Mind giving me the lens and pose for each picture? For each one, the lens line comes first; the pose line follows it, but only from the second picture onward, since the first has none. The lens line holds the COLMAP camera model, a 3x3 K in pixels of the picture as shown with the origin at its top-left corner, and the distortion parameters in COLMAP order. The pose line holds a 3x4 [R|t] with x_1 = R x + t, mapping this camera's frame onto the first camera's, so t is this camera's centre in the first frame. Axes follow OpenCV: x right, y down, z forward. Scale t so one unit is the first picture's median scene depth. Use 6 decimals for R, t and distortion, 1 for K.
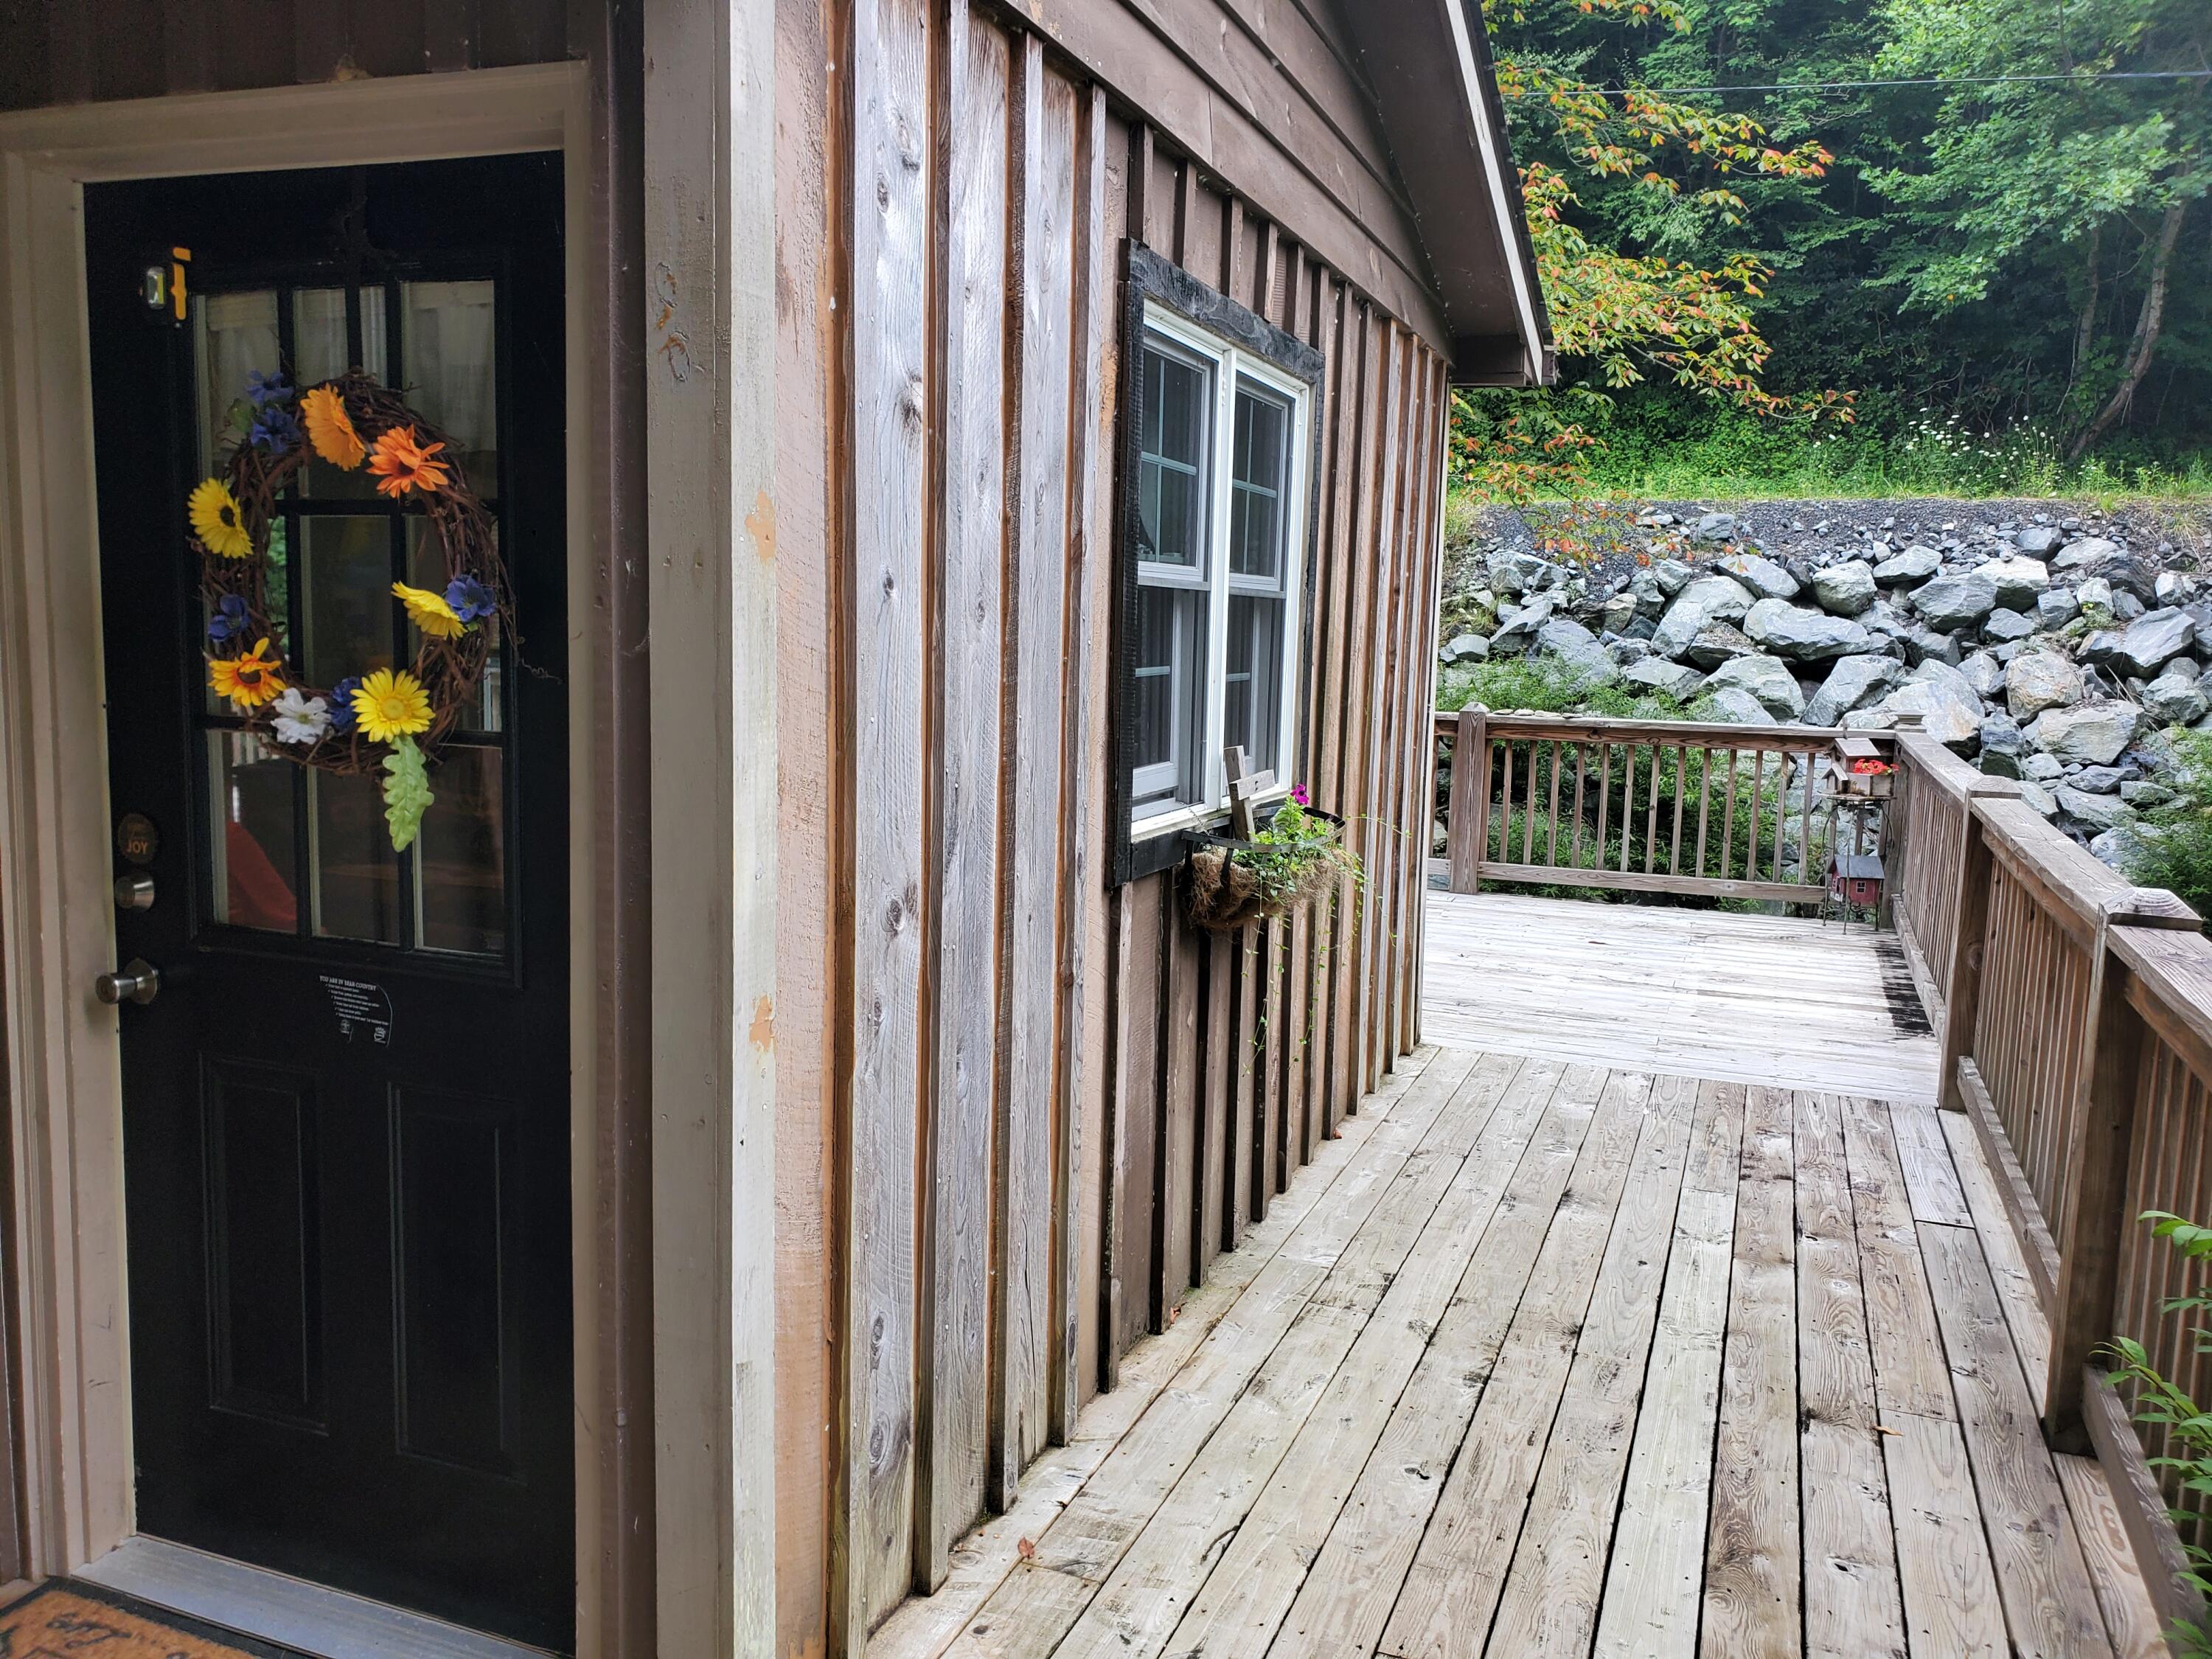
lens RADIAL K [[1718.5, 0, 1084.8], [0, 1718.5, 814.2], [0, 0, 1]] dist [0.002652, 0.004596]
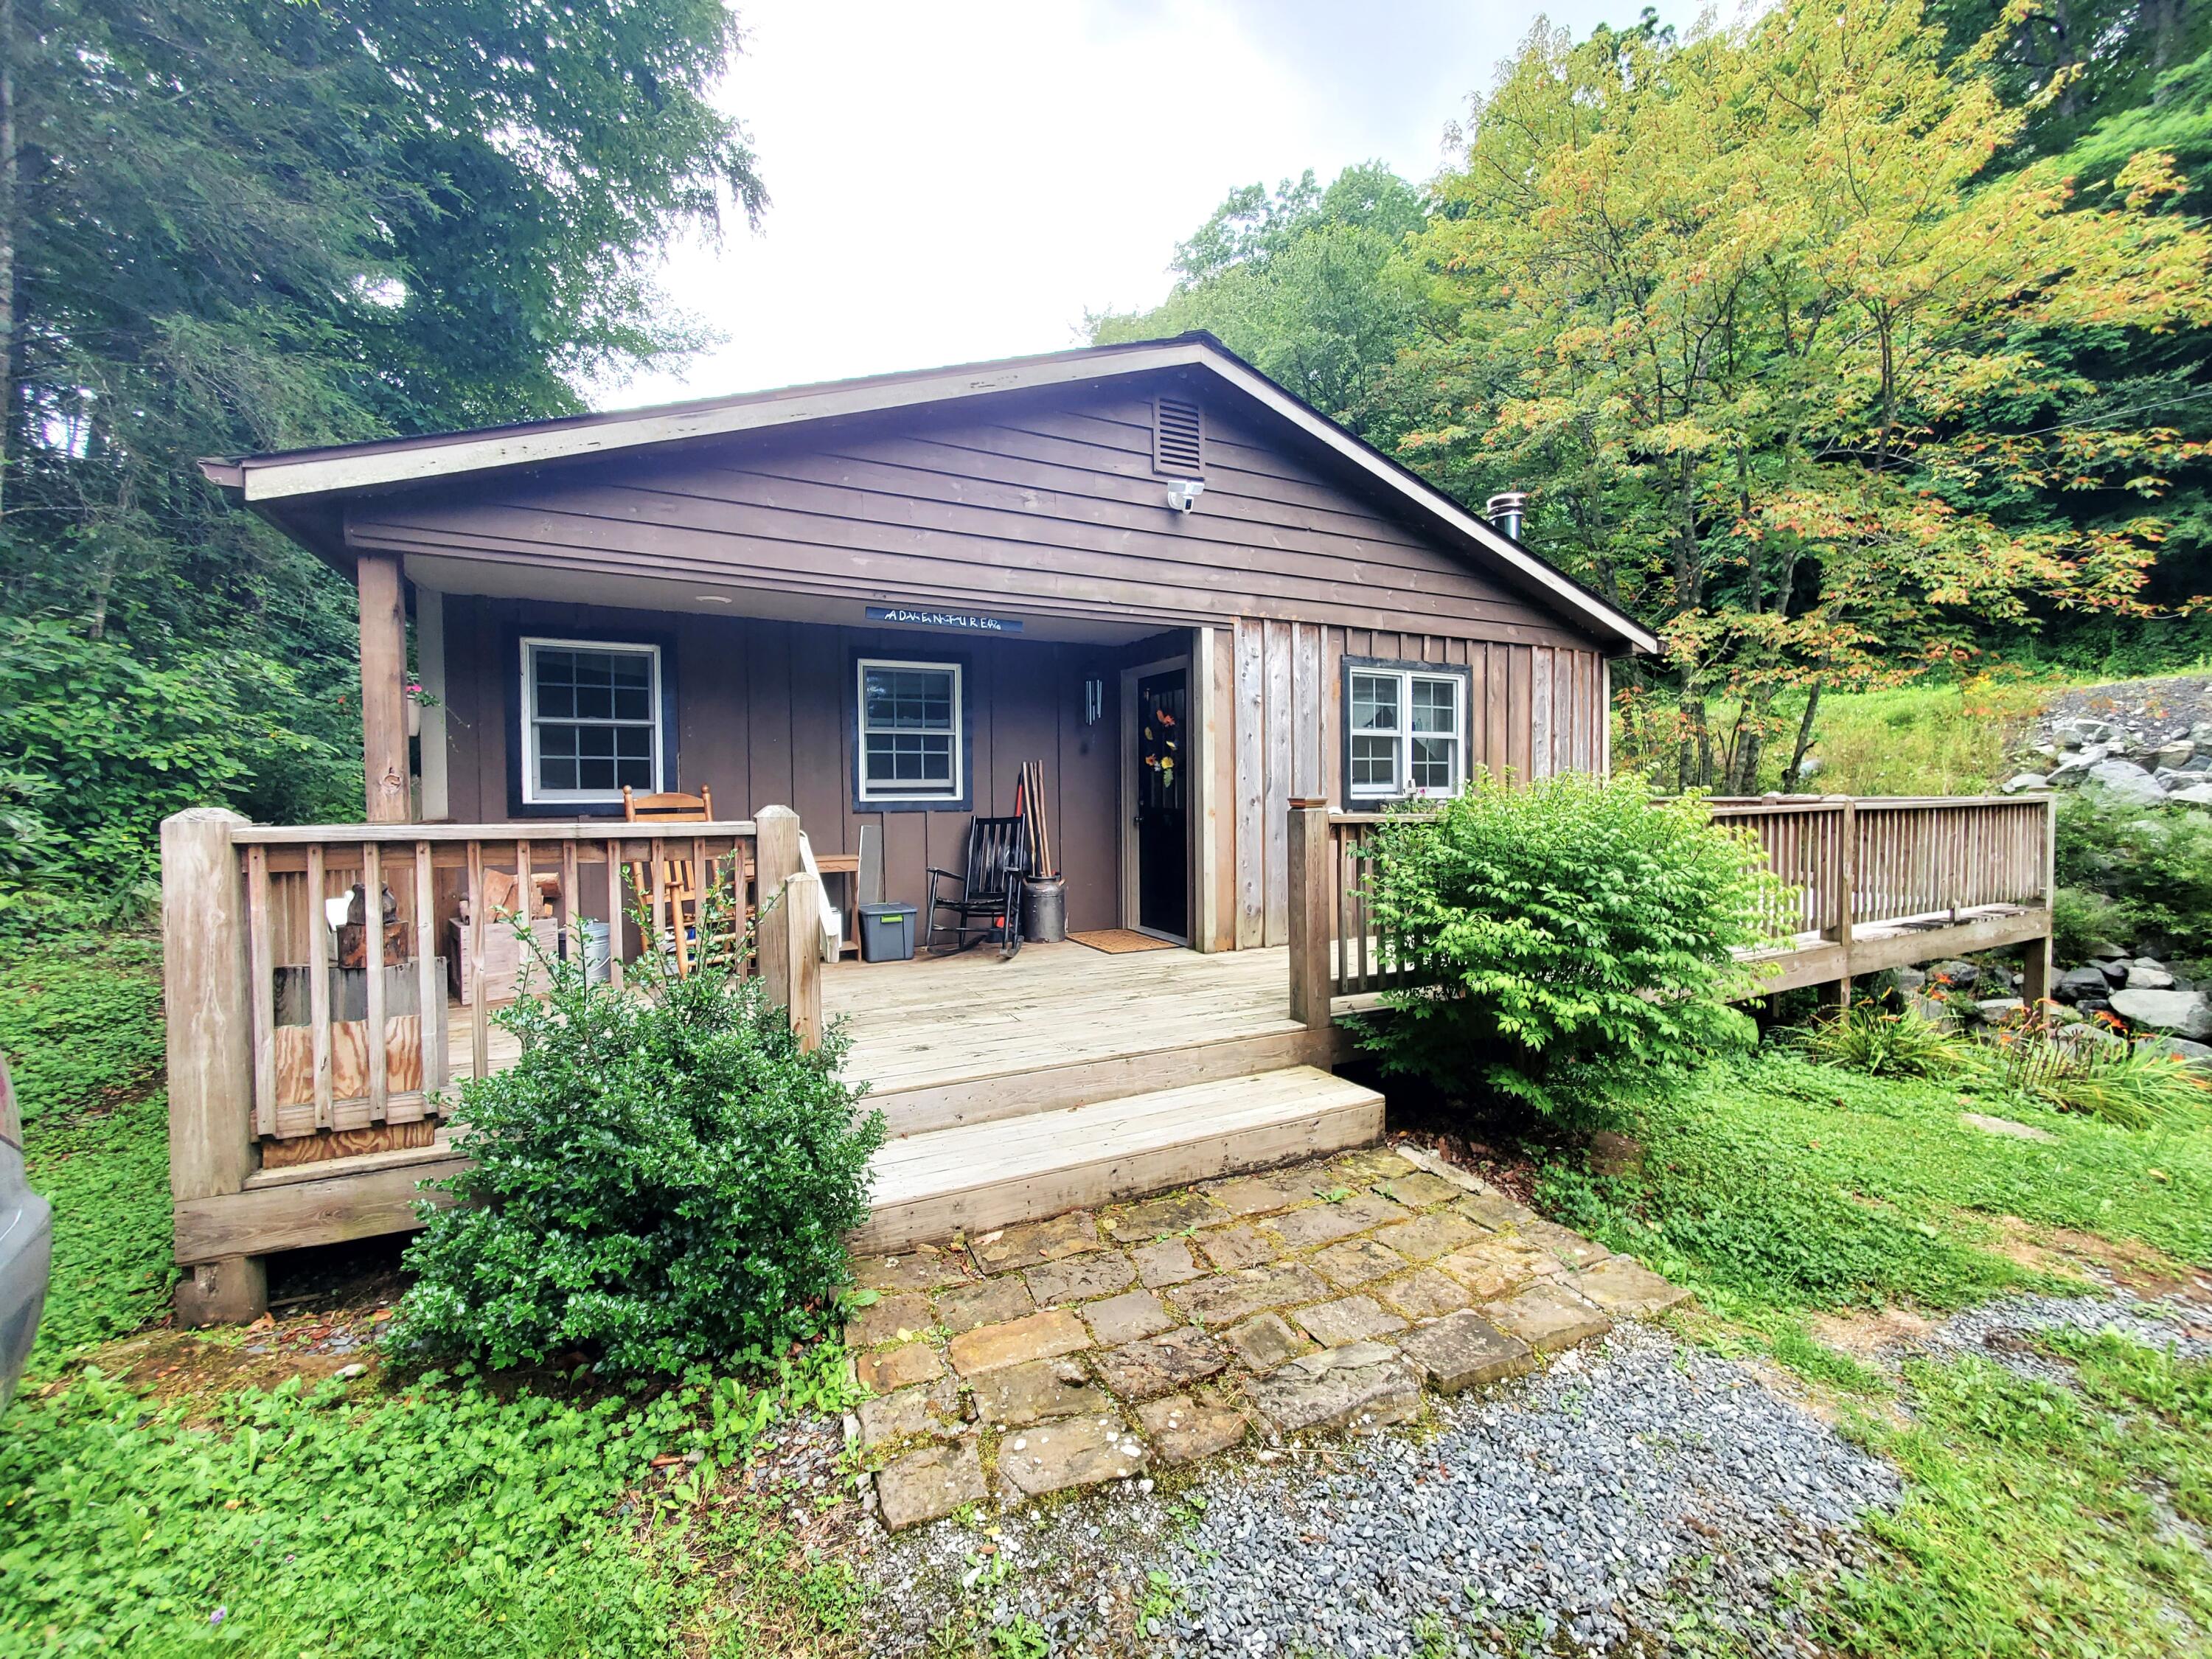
lens RADIAL K [[869.3, 0, 1116.4], [0, 869.3, 817.9], [0, 0, 1]] dist [0.002329, -0.001991]
pose [[0.751968, -0.014639, -0.659037, 0.137069], [-0.046604, 0.996071, -0.075301, 0.034450], [0.657550, 0.087338, 0.748331, -0.126311]]
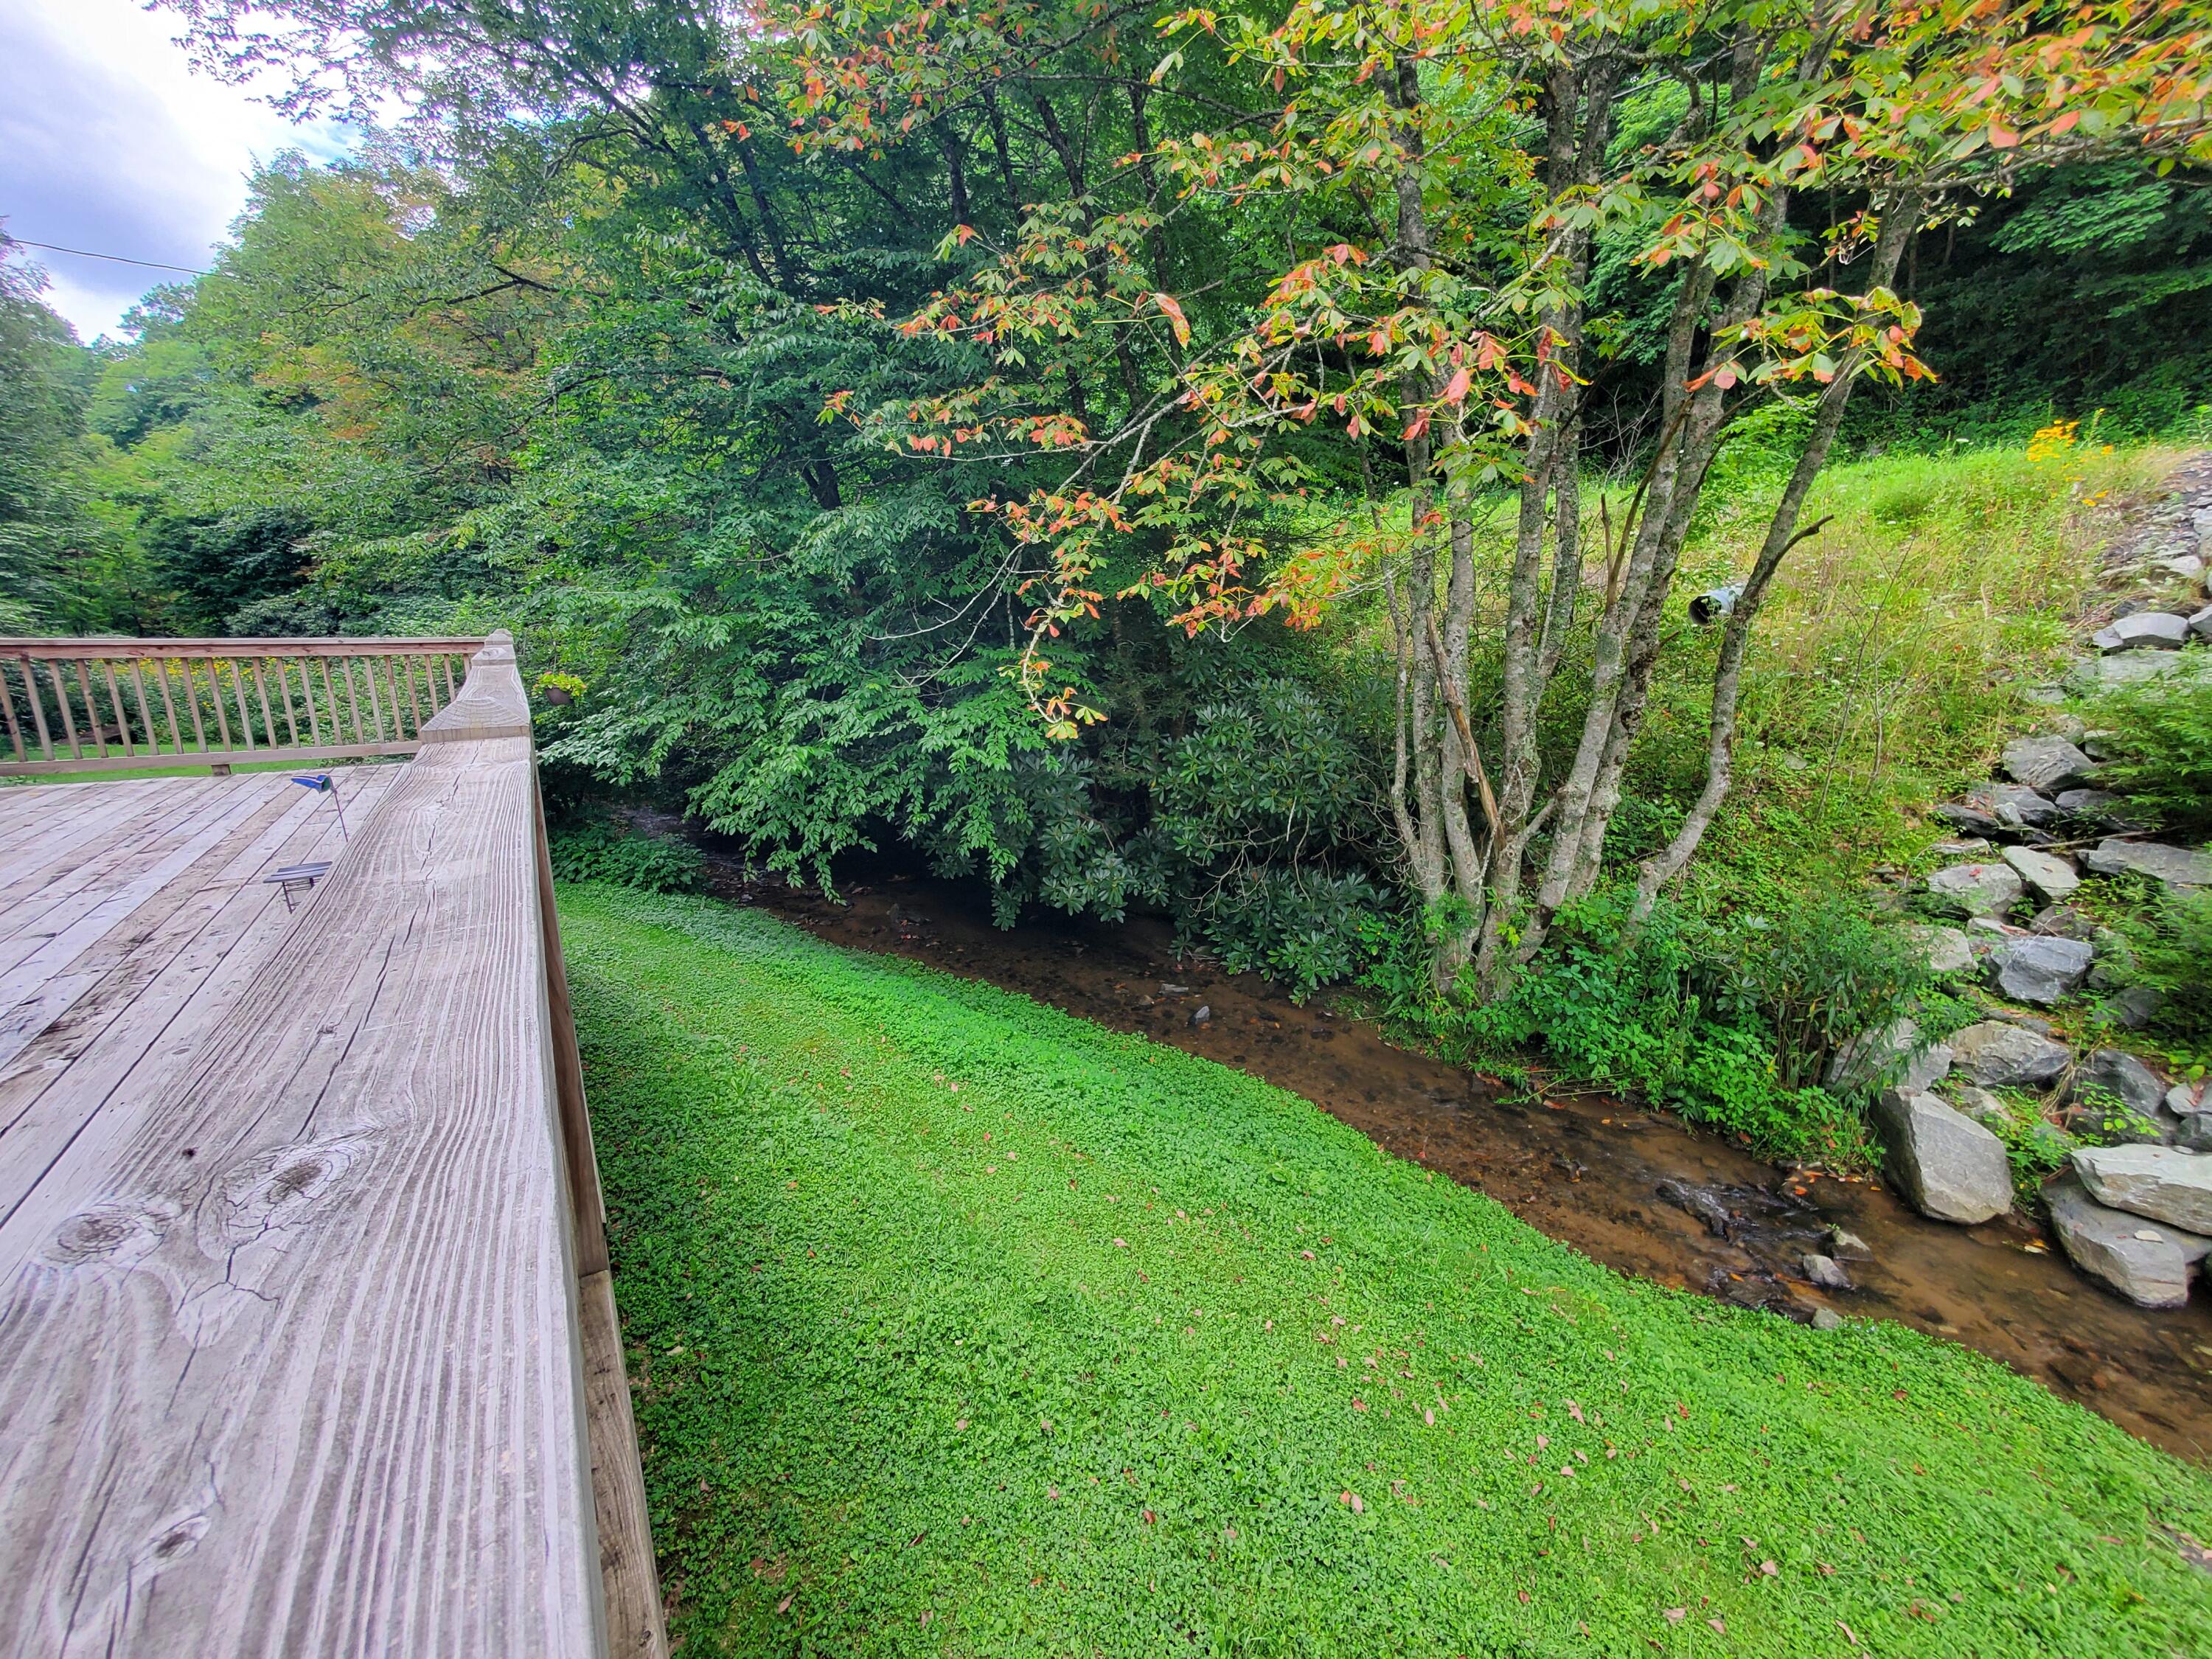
lens RADIAL K [[869.3, 0, 1103.9], [0, 869.3, 821.5], [0, 0, 1]] dist [0.002329, -0.001991]
pose [[0.821722, 0.107592, -0.559640, 0.070225], [-0.049525, 0.991783, 0.117956, -0.036927], [0.567733, -0.069211, 0.820298, 0.441158]]
